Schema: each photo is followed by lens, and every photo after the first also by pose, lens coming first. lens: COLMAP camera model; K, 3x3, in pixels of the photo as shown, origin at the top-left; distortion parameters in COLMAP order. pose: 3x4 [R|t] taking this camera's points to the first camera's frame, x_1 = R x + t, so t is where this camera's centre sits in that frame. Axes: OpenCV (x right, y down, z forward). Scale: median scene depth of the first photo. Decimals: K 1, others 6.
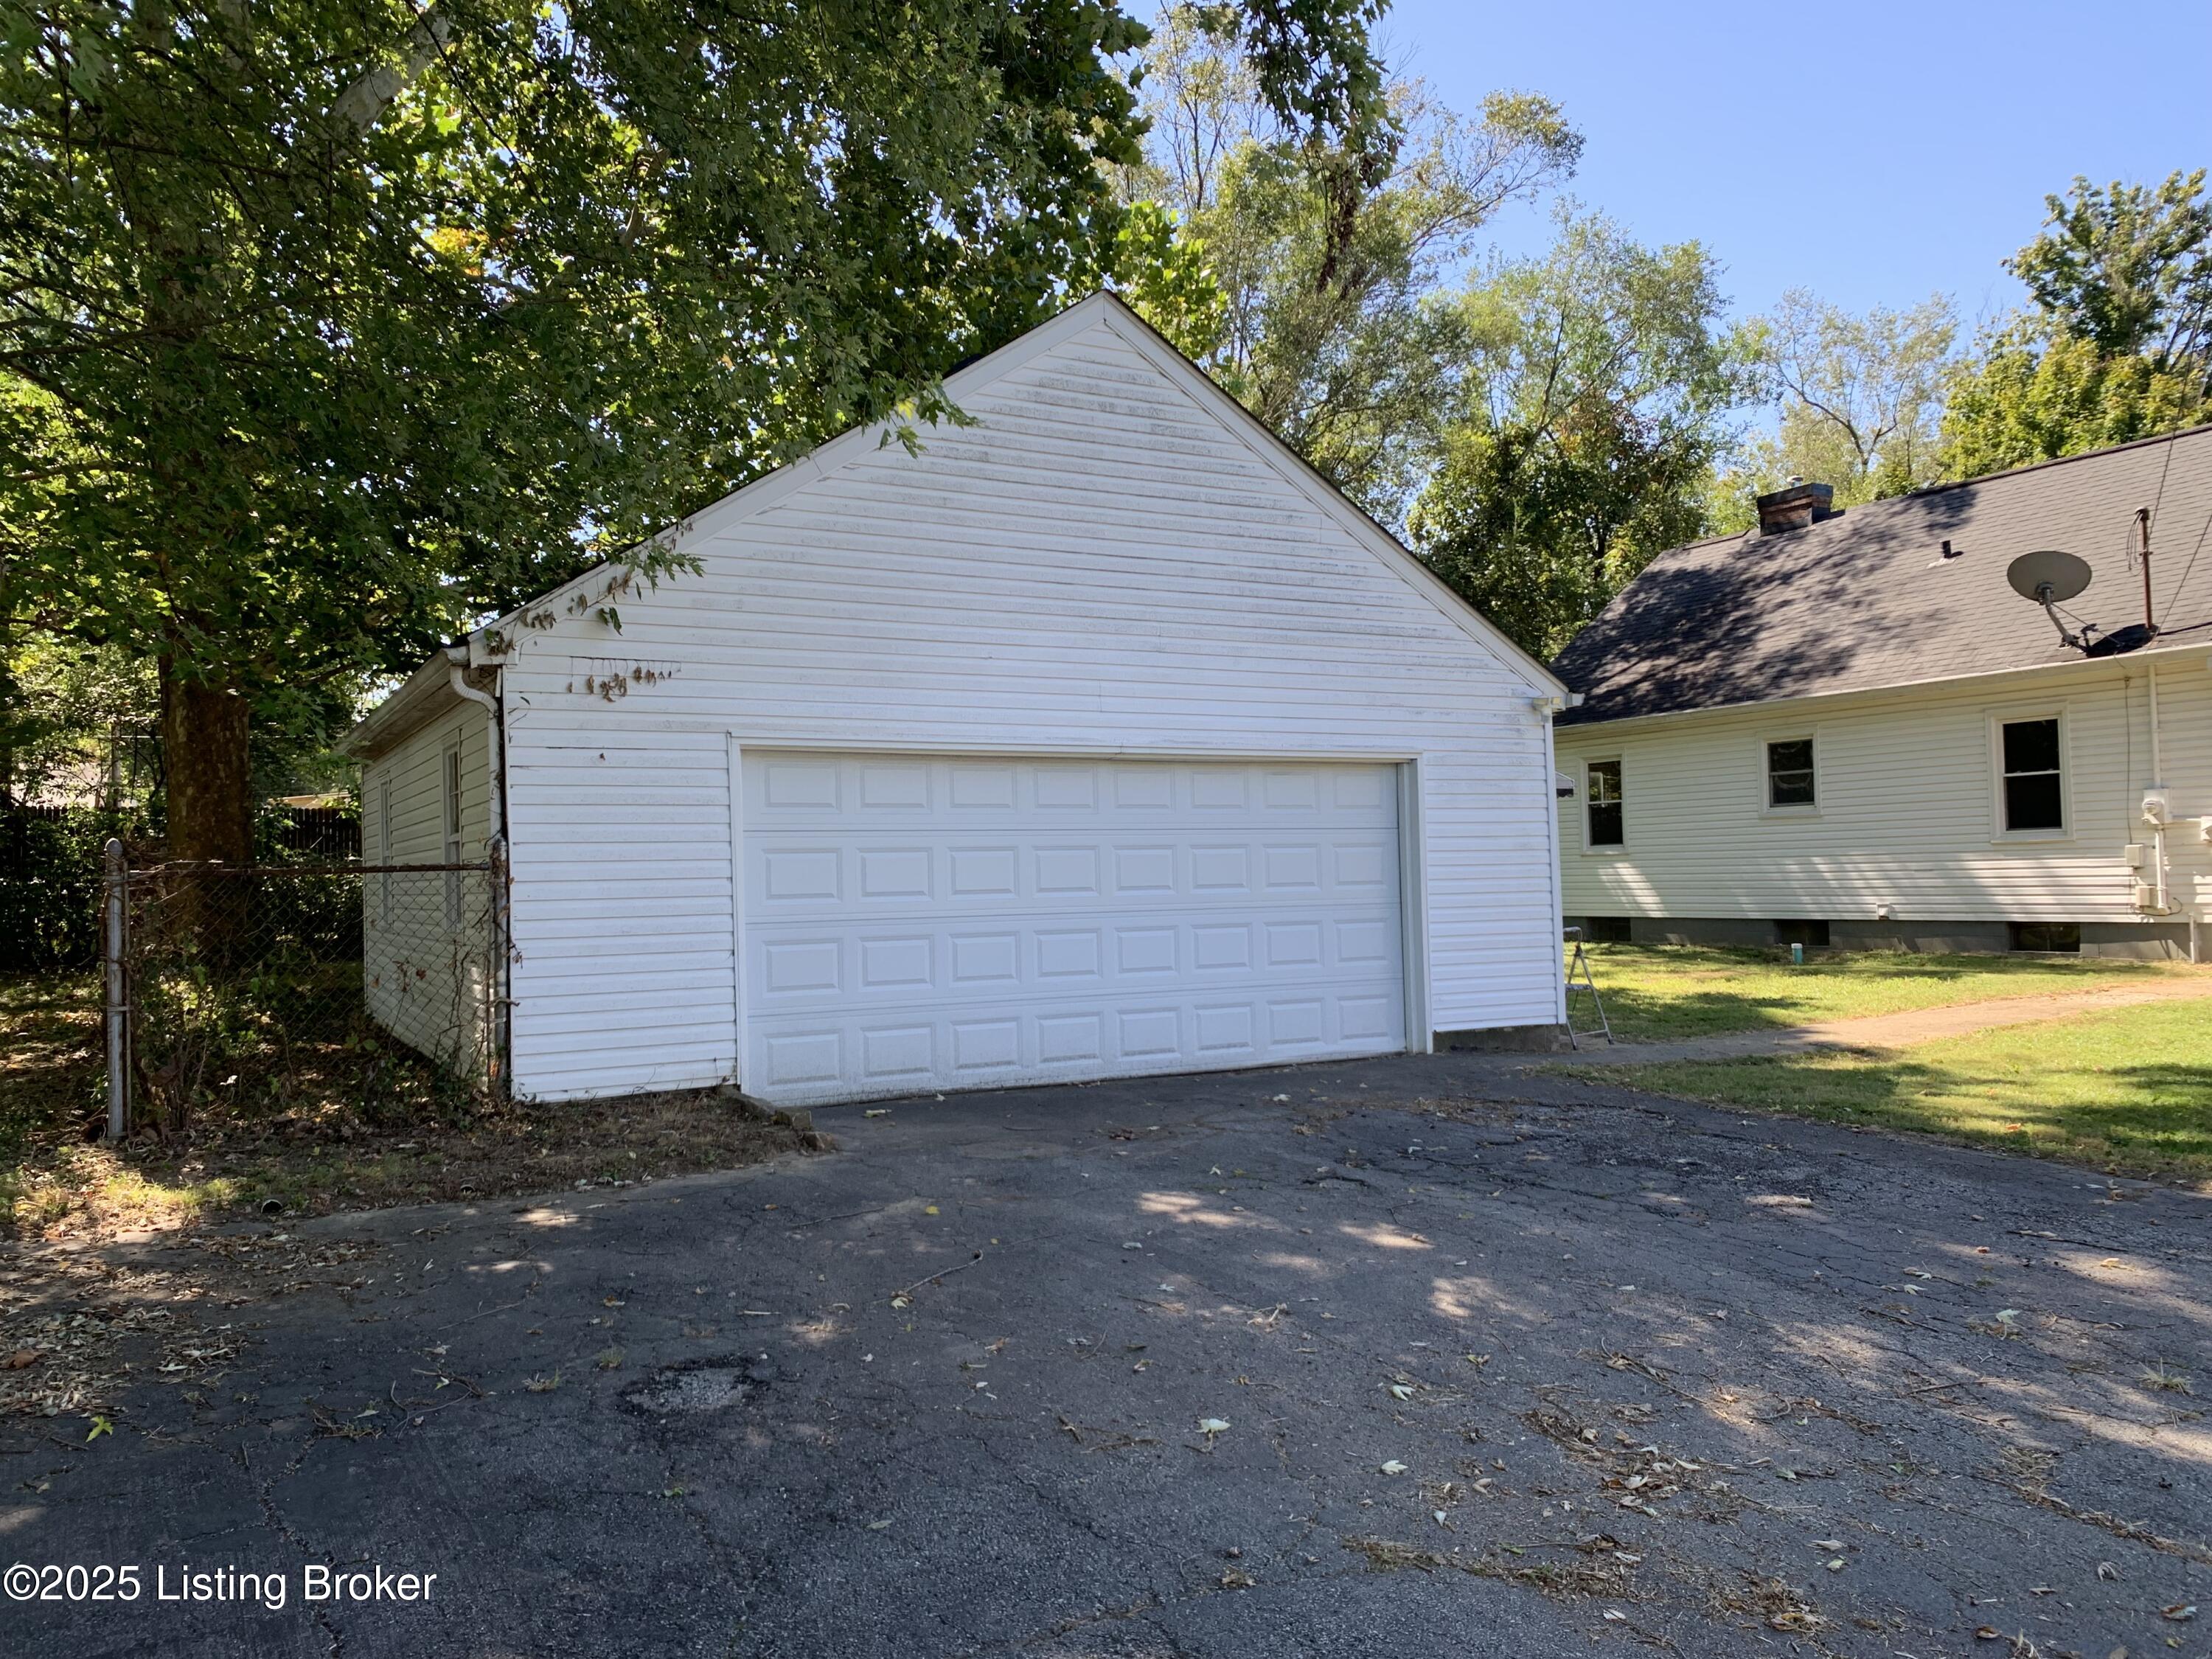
lens RADIAL K [[1685.7, 0, 1087.3], [0, 1685.7, 828.4], [0, 0, 1]] dist [0.013540, -0.003330]
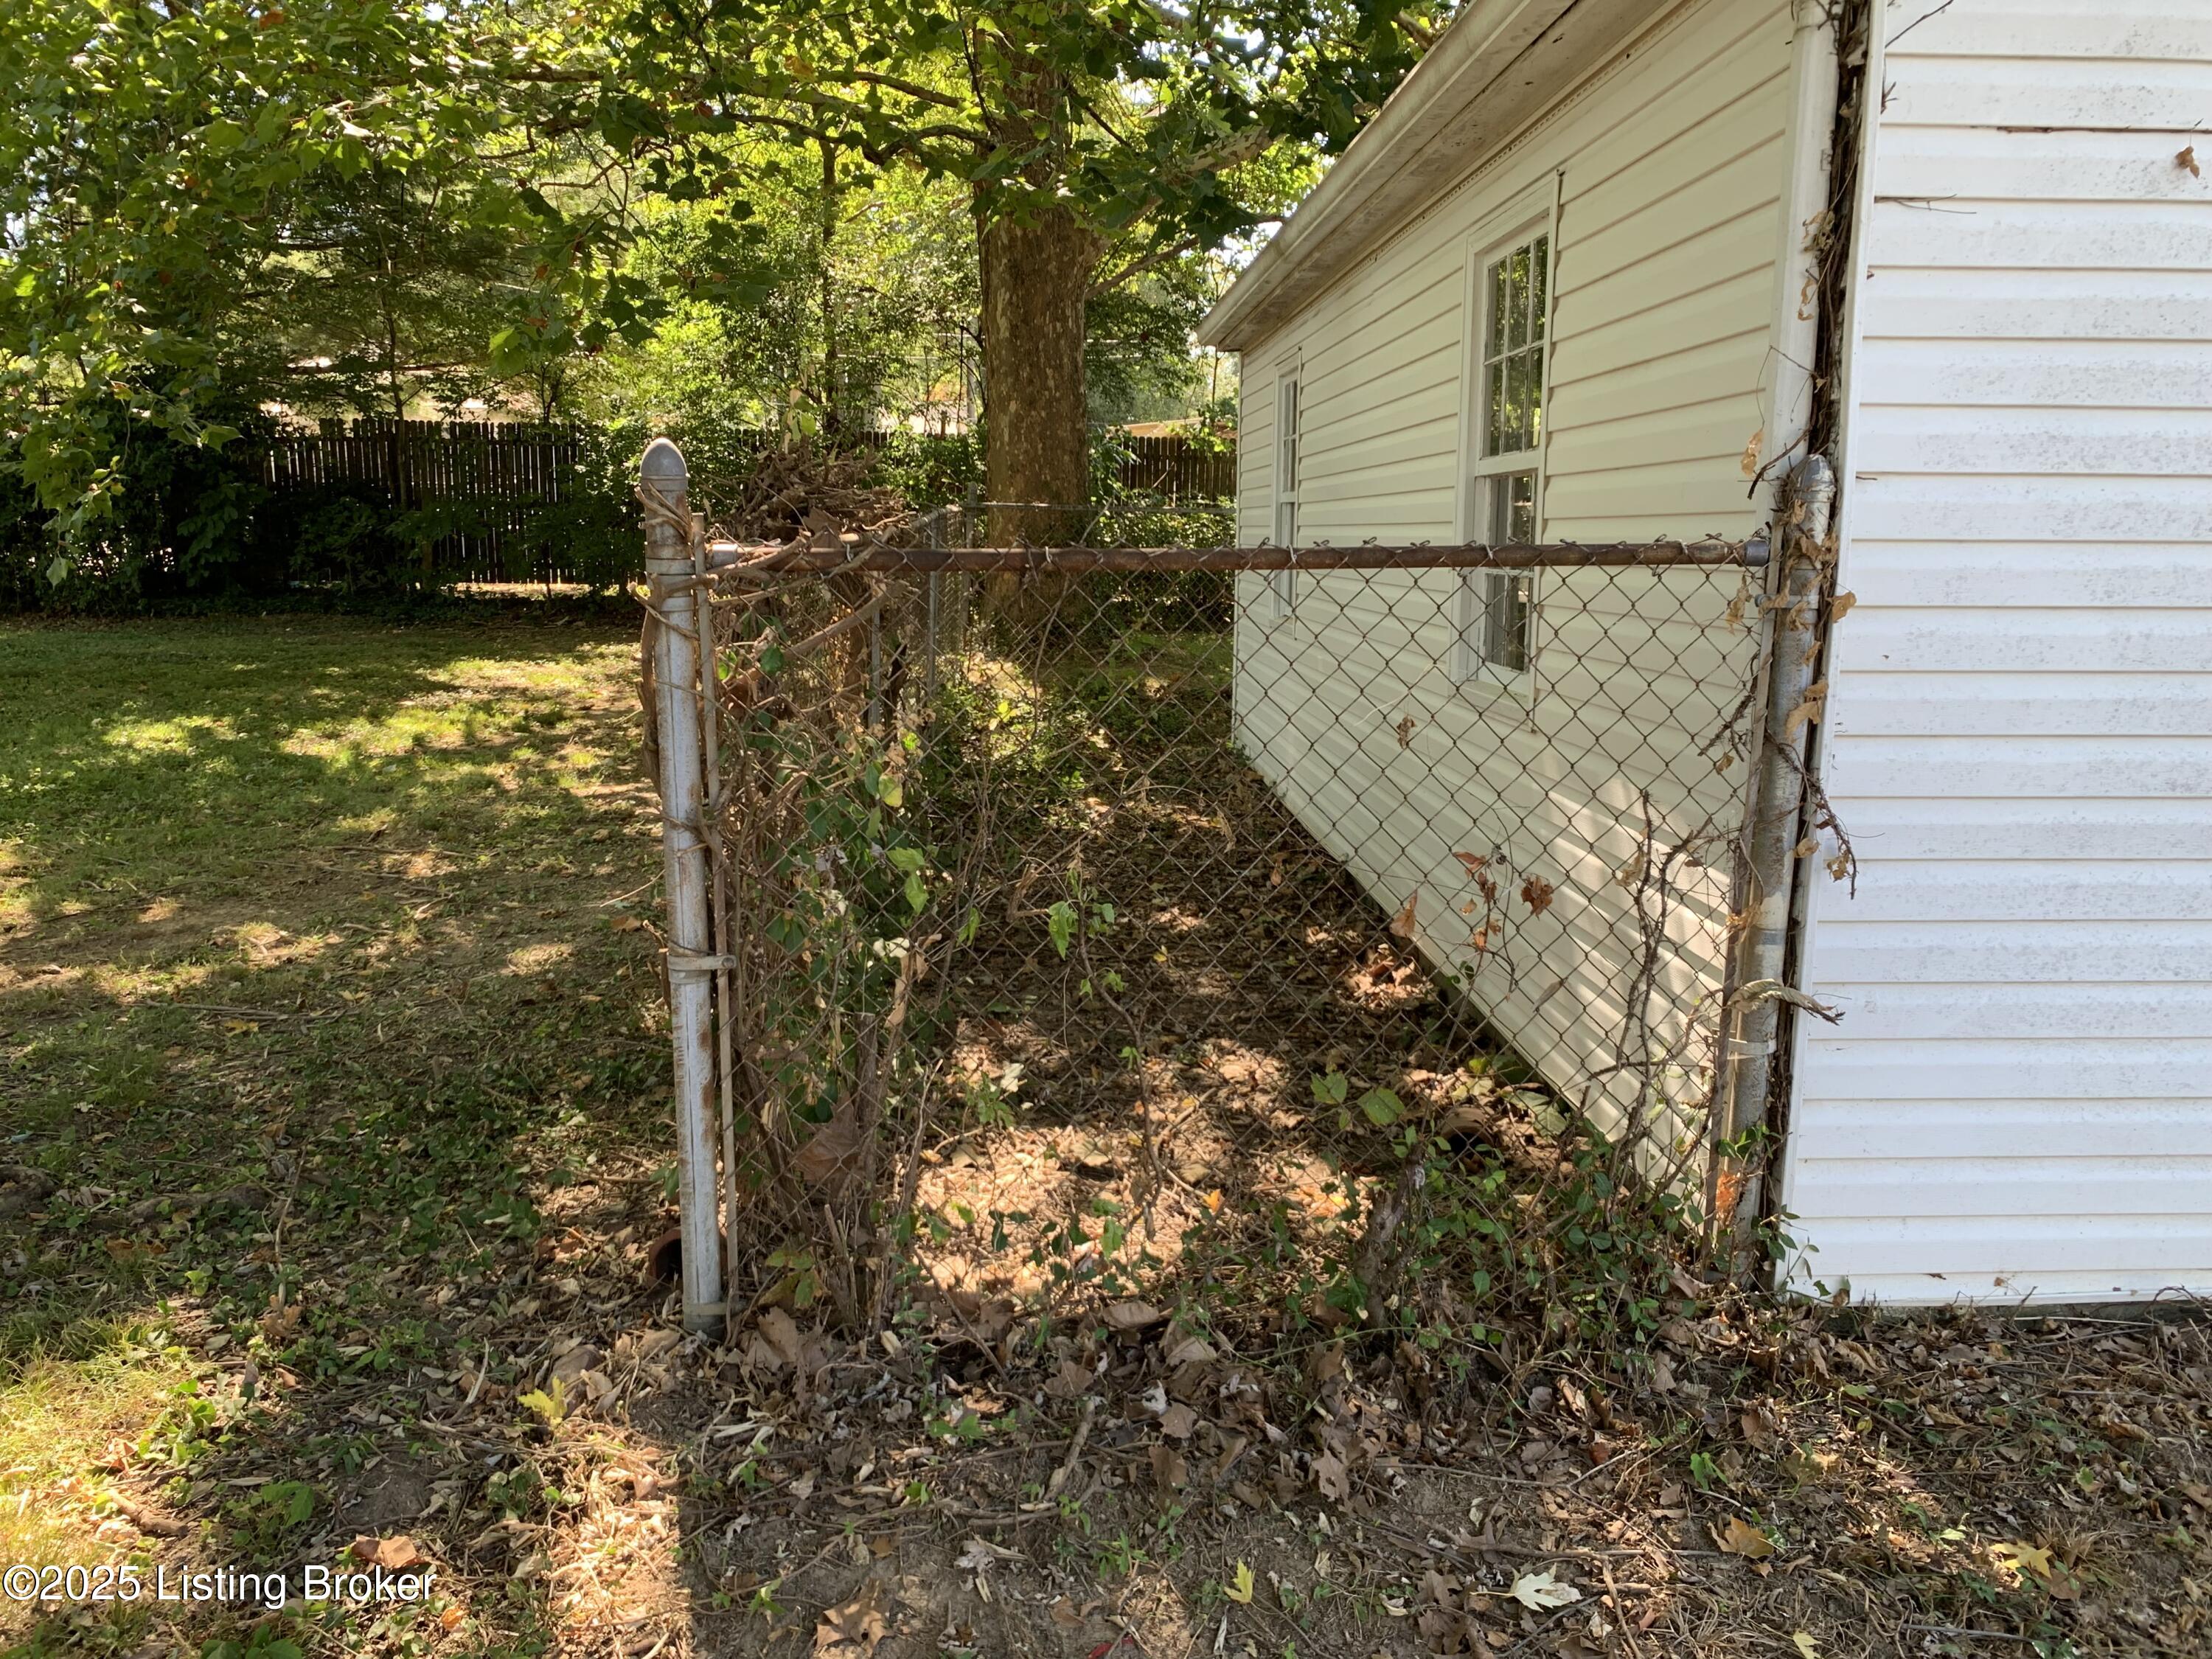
lens RADIAL K [[1724.1, 0, 1106.0], [0, 1724.1, 829.5], [0, 0, 1]] dist [0.016461, 0.005385]
pose [[0.899606, 0.102260, -0.424561, -0.154879], [-0.014578, 0.978687, 0.204837, 0.004418], [0.436459, -0.178084, 0.881924, 0.319781]]
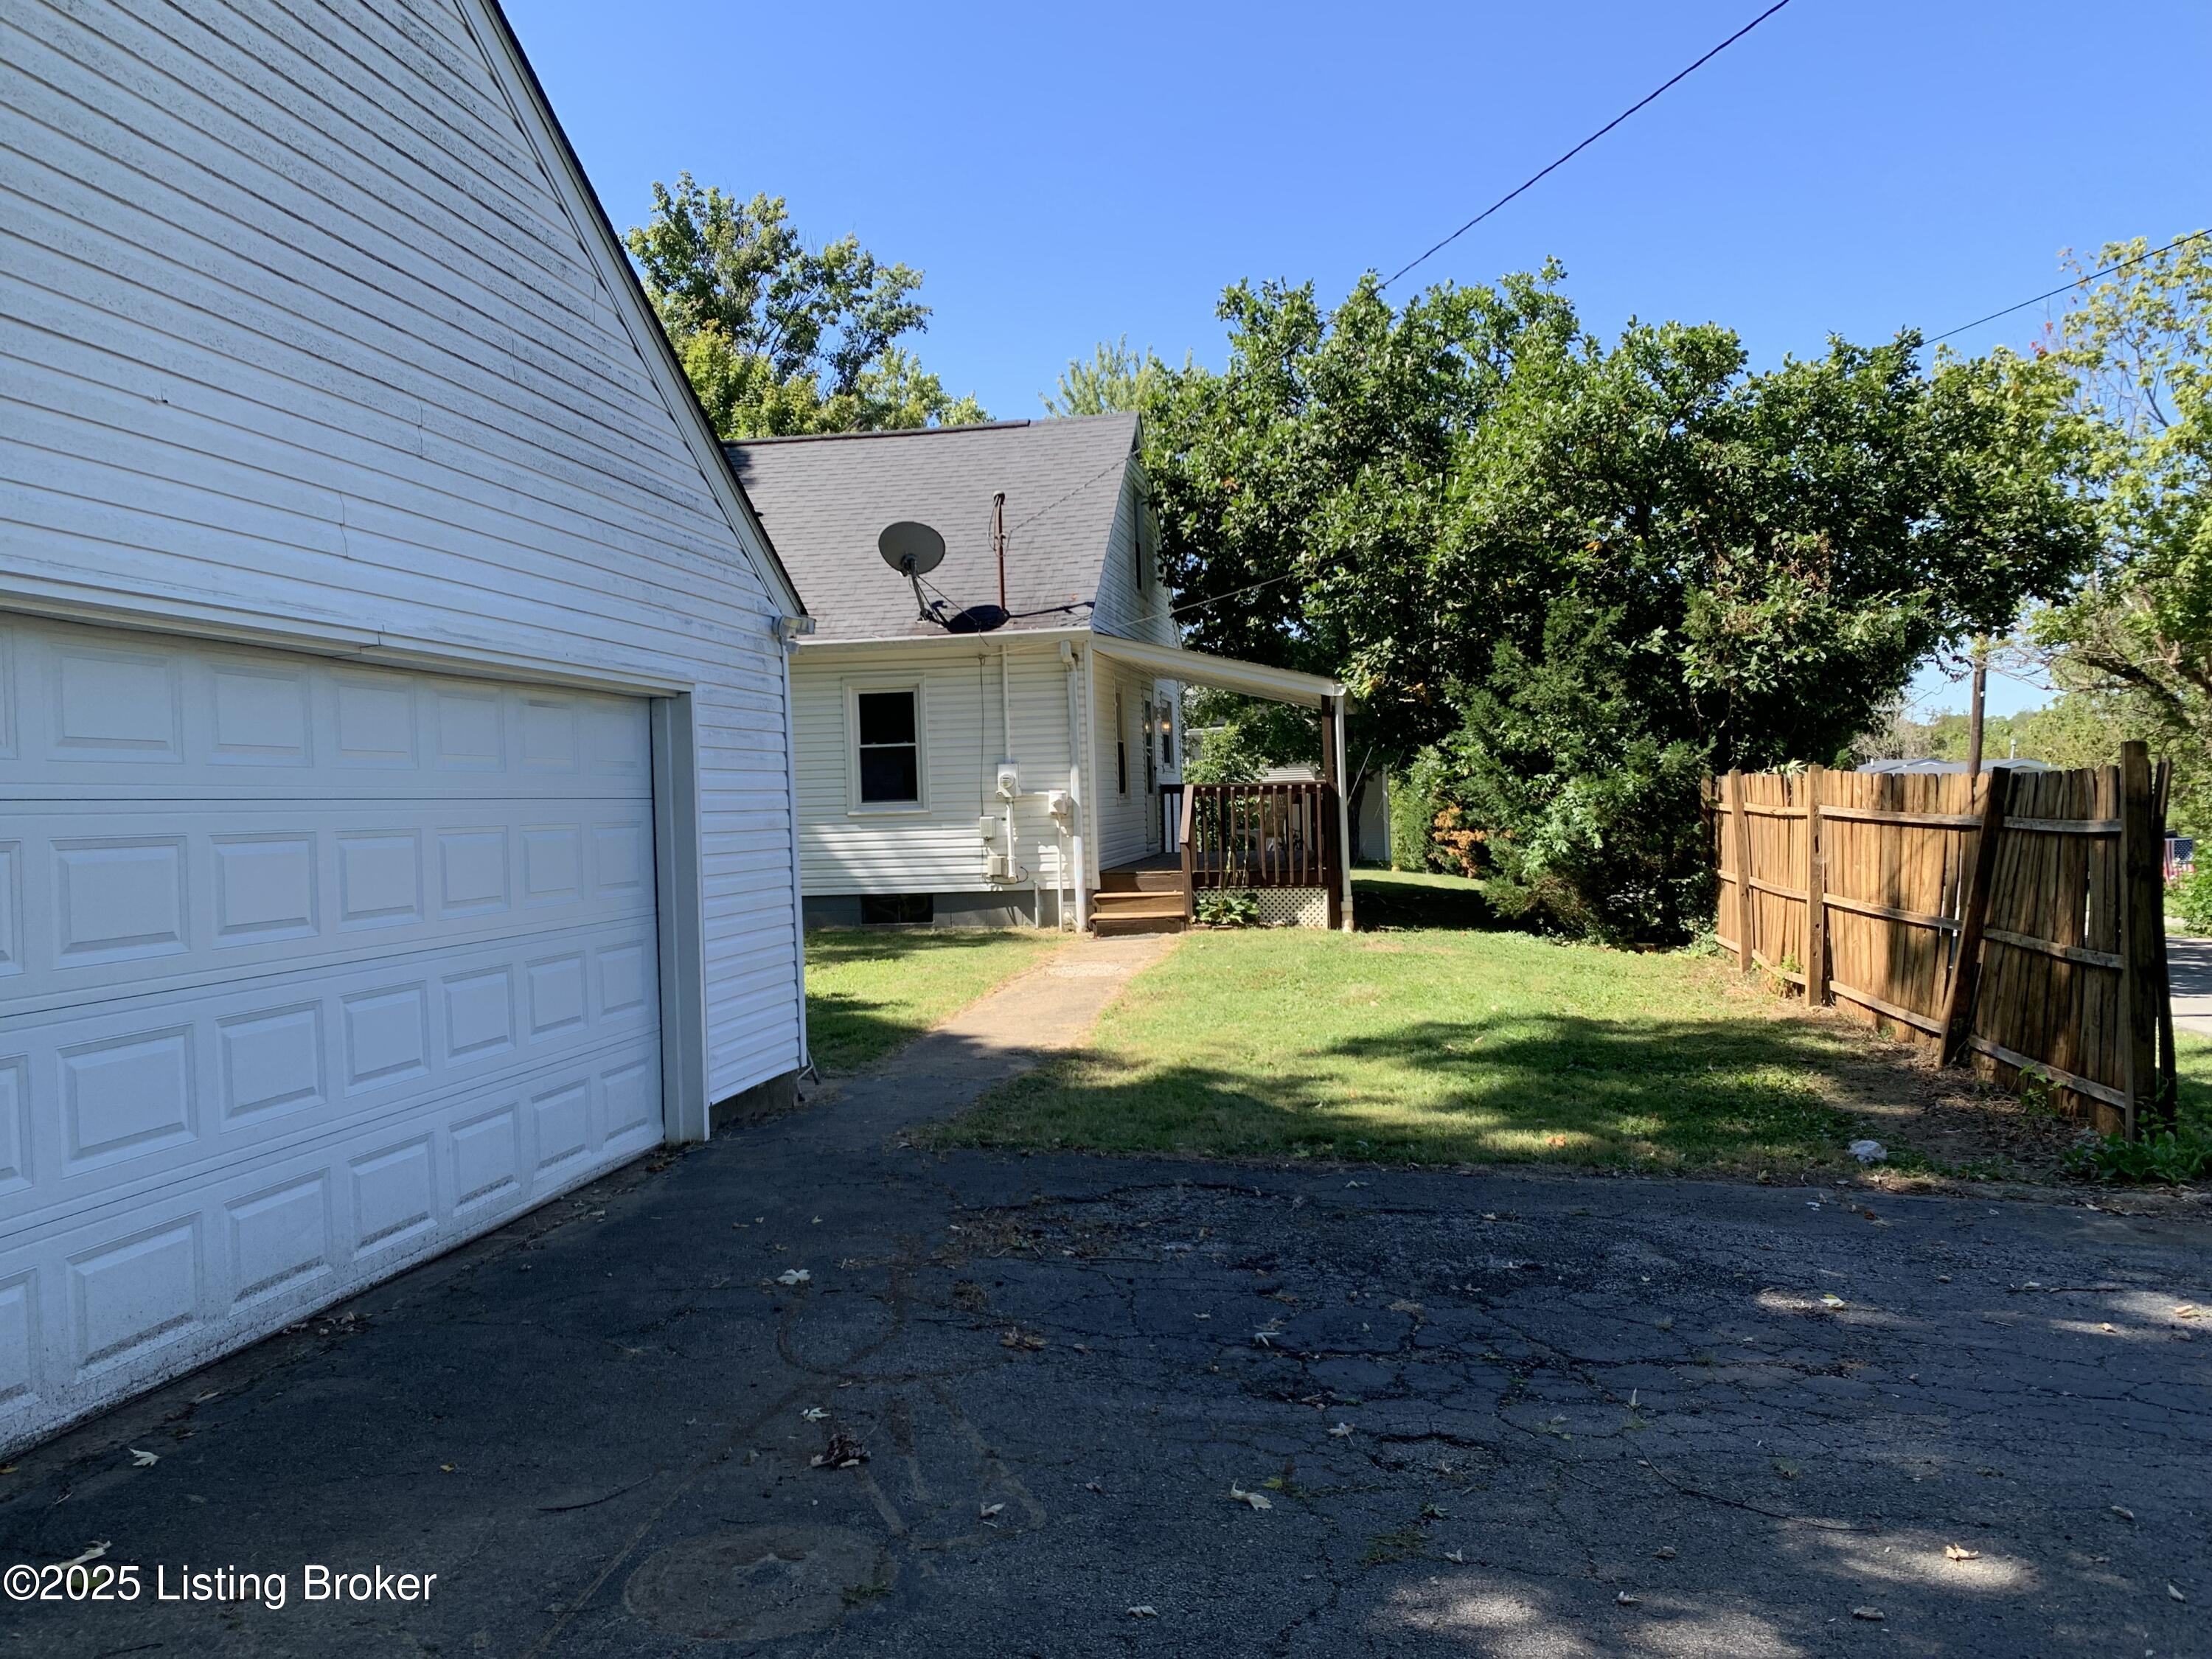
lens RADIAL K [[1673.7, 0, 1093.6], [0, 1673.7, 816.3], [0, 0, 1]] dist [0.101078, -0.229099]
pose [[0.623124, -0.002841, 0.782118, -0.139494], [-0.006574, 0.999939, 0.008869, -0.000157], [-0.782095, -0.010668, 0.623067, 0.298028]]
